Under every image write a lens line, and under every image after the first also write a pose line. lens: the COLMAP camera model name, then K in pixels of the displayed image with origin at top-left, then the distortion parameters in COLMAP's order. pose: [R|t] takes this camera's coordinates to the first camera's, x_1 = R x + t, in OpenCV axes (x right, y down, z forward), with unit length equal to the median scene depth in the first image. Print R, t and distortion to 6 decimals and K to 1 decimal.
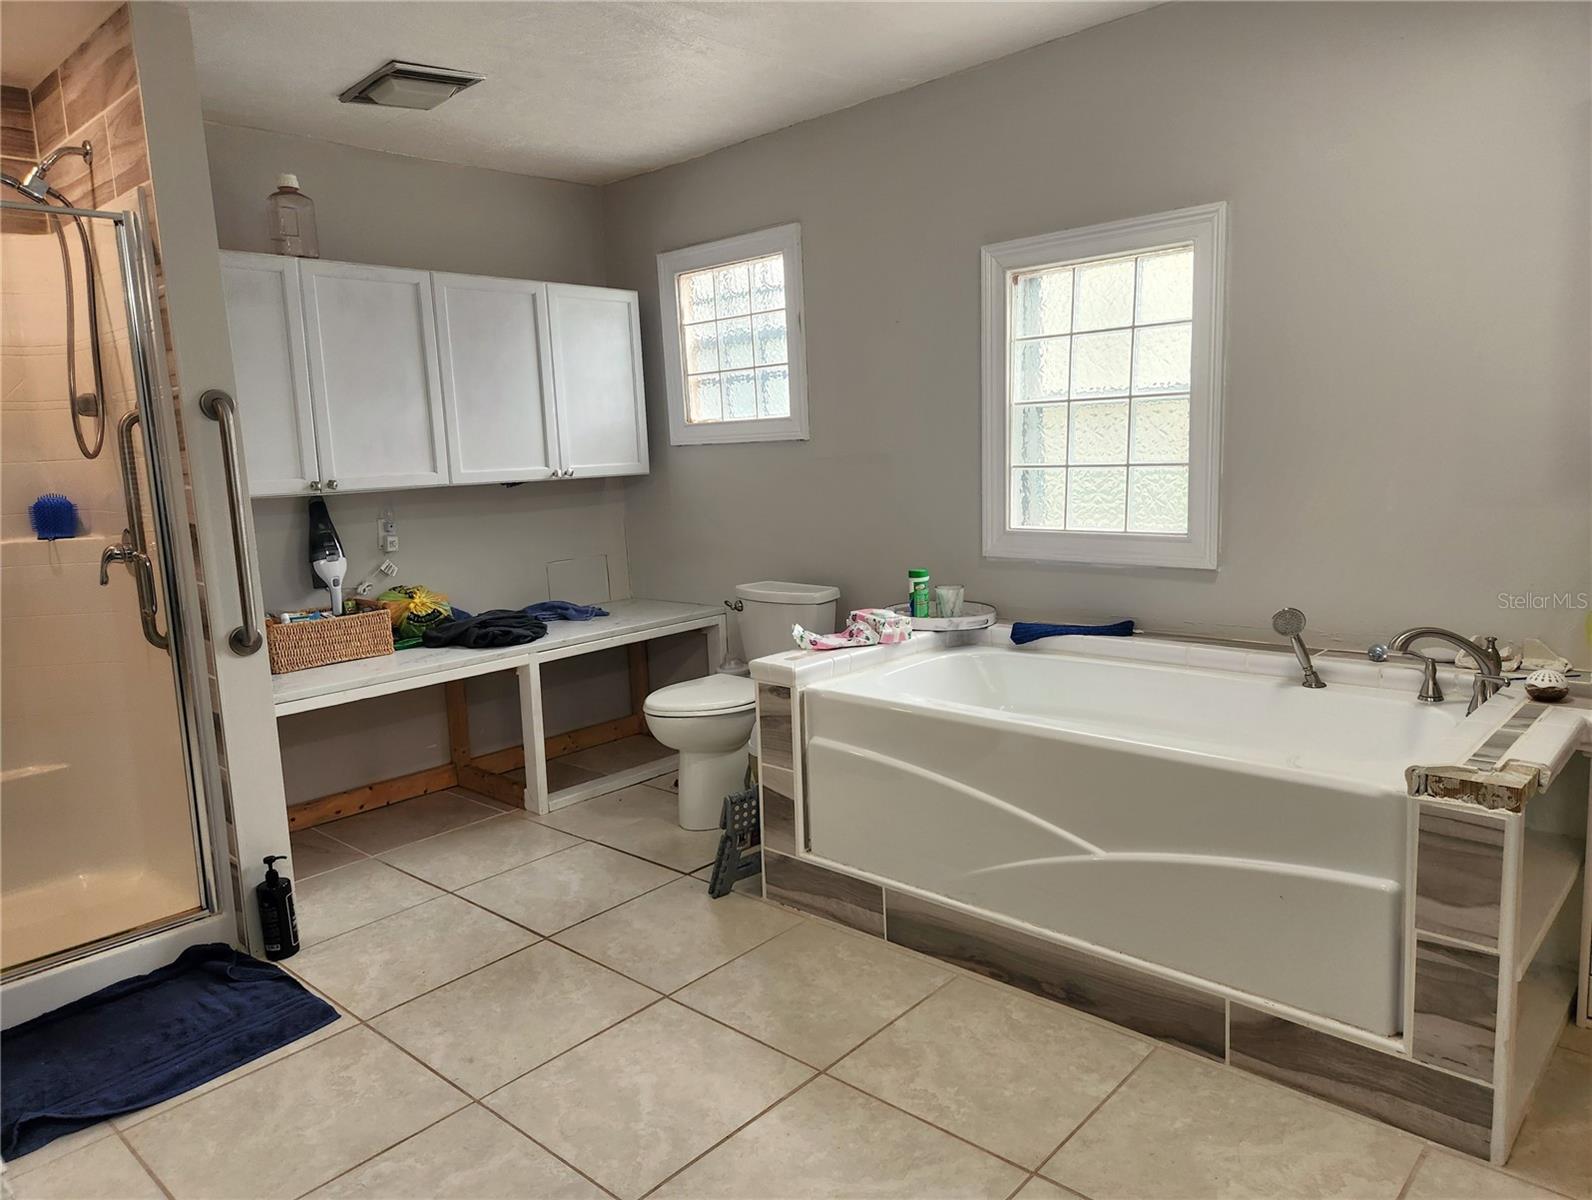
lens RADIAL K [[1078.8, 0, 796.0], [0, 1078.8, 600.0], [0, 0, 1]] dist [-0.002721, -0.001068]
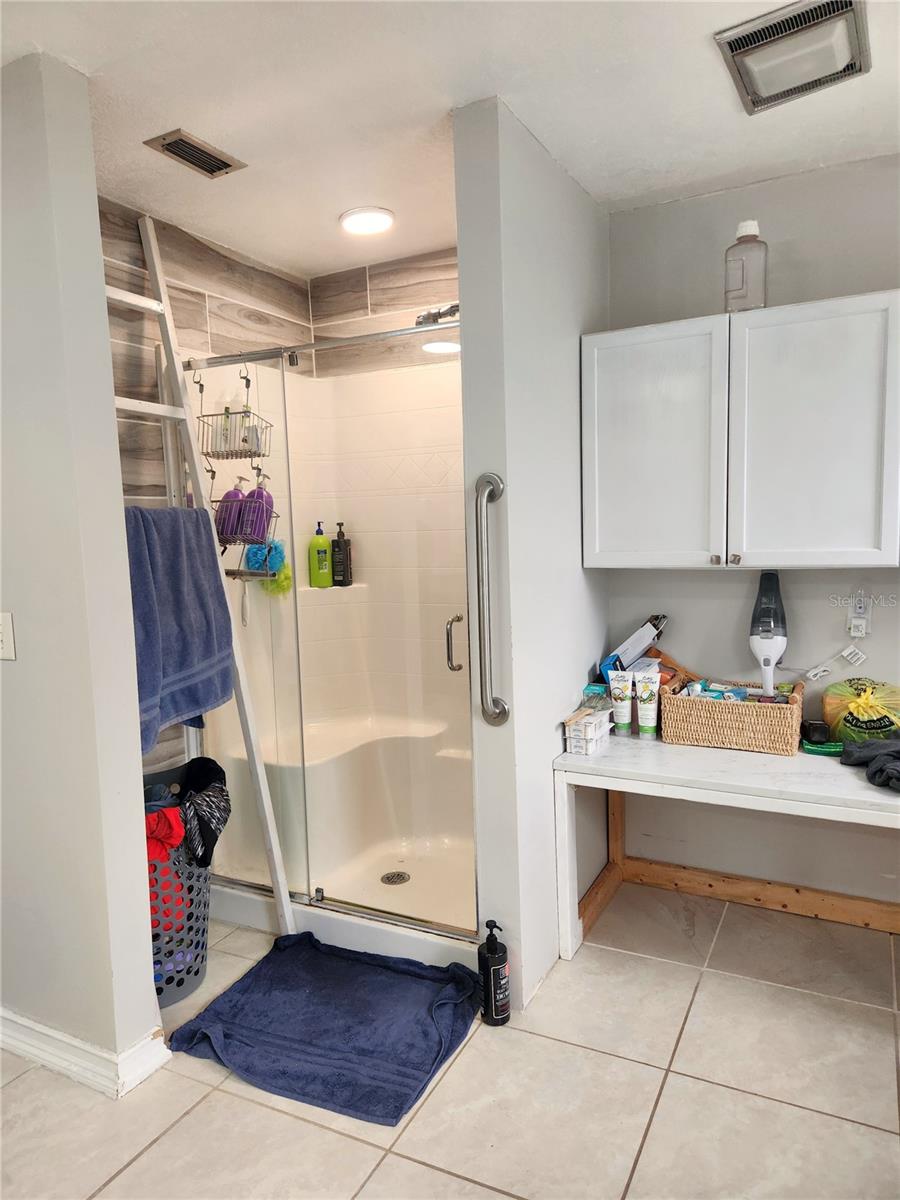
lens RADIAL K [[799.9, 0, 450.0], [0, 799.9, 600.0], [0, 0, 1]] dist [0.026756, -0.000315]
pose [[0.271179, 0.128099, -0.953967, 0.151496], [-0.116774, 0.988162, 0.099496, -0.107042], [0.955419, 0.084417, 0.282928, 0.550083]]
